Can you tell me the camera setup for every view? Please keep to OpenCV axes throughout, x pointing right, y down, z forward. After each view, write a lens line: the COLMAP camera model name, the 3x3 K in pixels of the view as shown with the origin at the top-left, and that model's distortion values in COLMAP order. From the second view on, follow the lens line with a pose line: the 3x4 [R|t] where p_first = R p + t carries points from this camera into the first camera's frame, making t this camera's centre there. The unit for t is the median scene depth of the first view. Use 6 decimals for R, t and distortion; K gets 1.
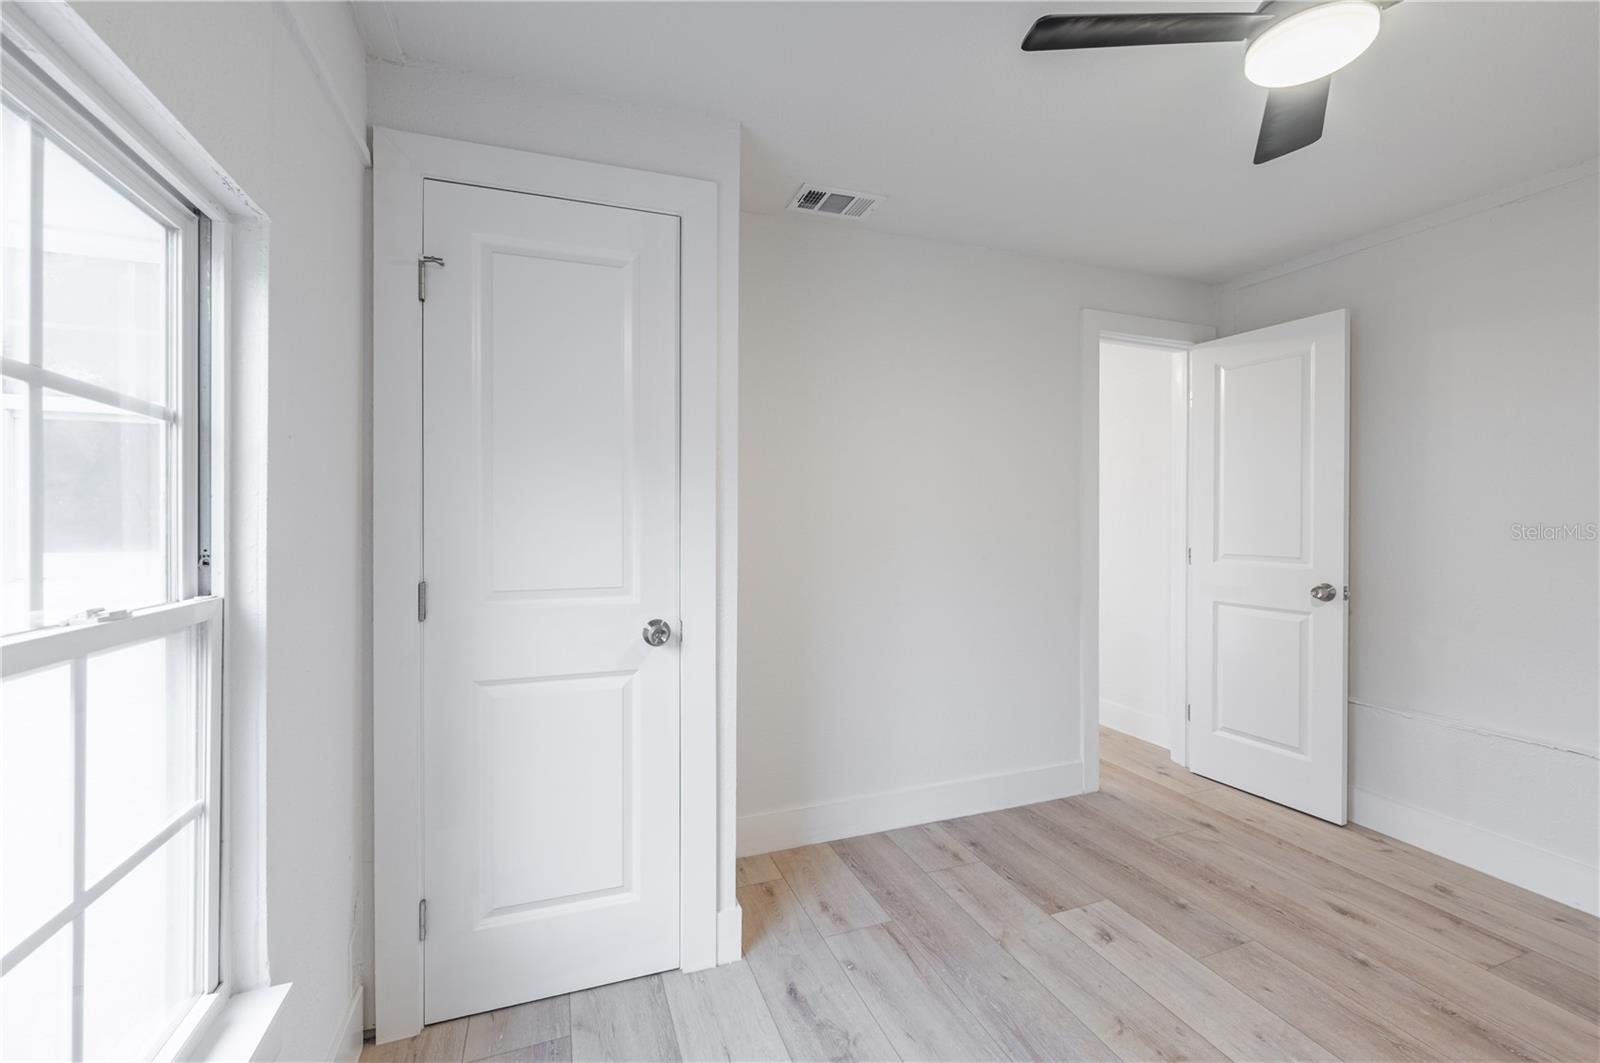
lens RADIAL K [[639.0, 0, 785.1], [0, 639.0, 521.1], [0, 0, 1]] dist [0.000662, 0.000528]
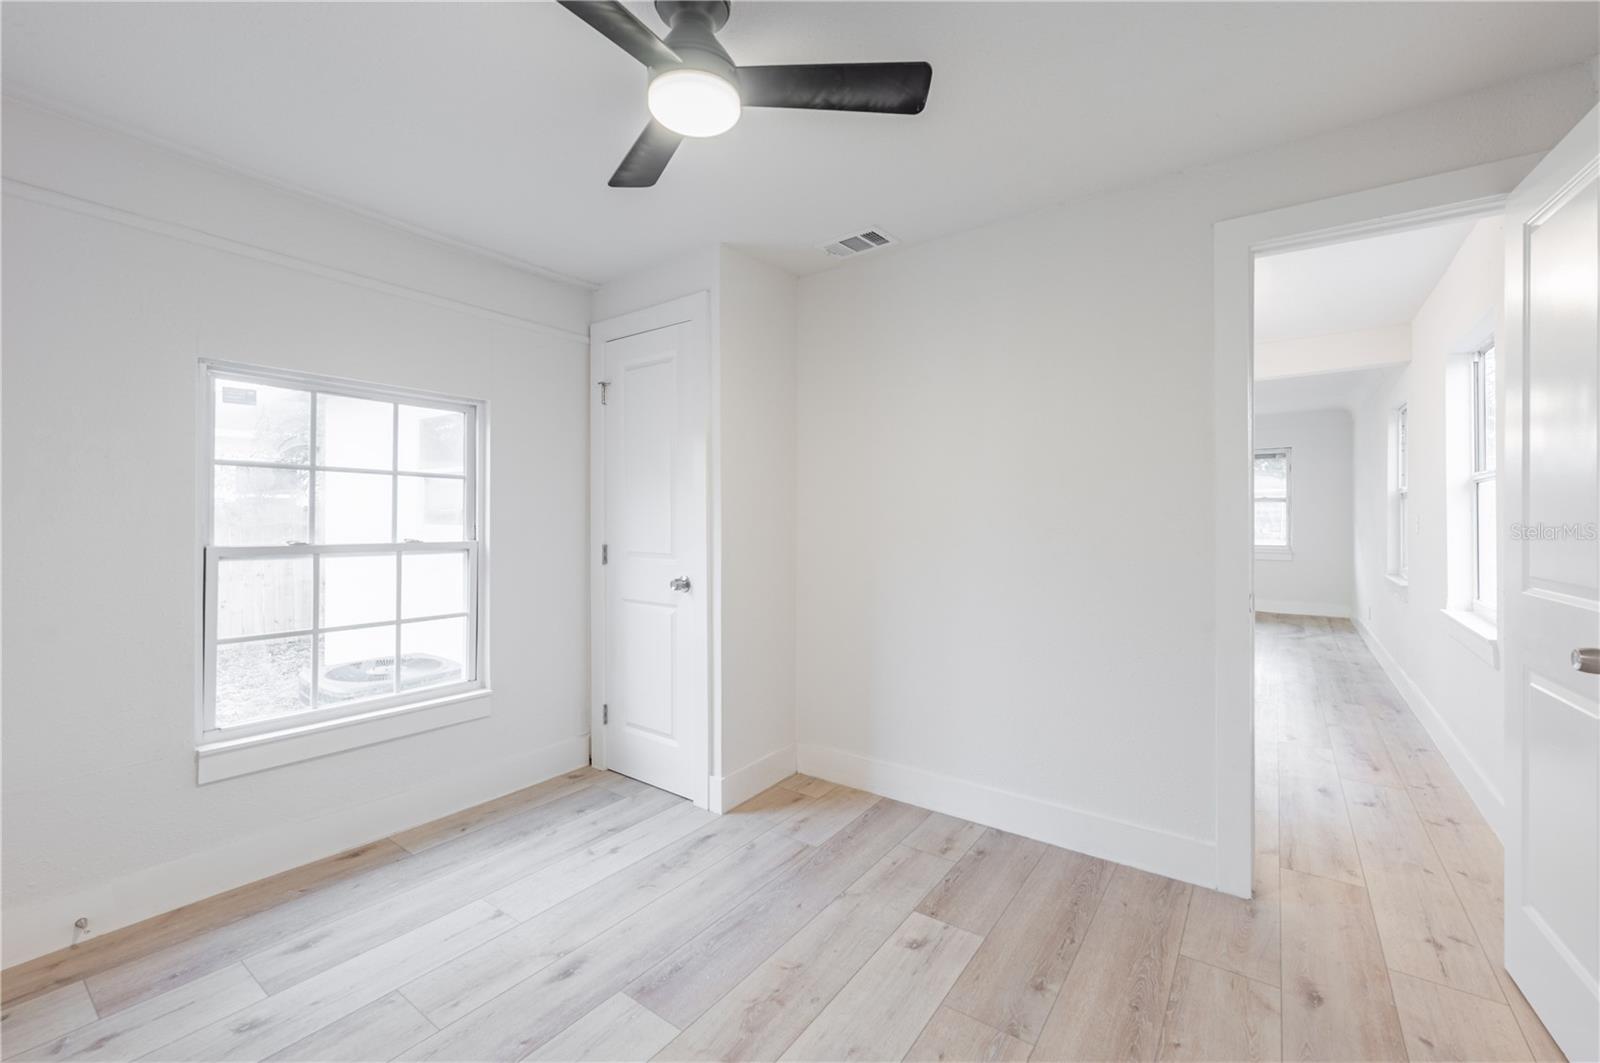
lens RADIAL K [[639.0, 0, 830.7], [0, 639.0, 516.8], [0, 0, 1]] dist [0.000662, 0.000528]
pose [[0.586746, 0.001082, -0.809770, 1.125092], [-0.003332, 0.999994, -0.001078, 0.006326], [0.809764, 0.003330, 0.586746, 0.307812]]
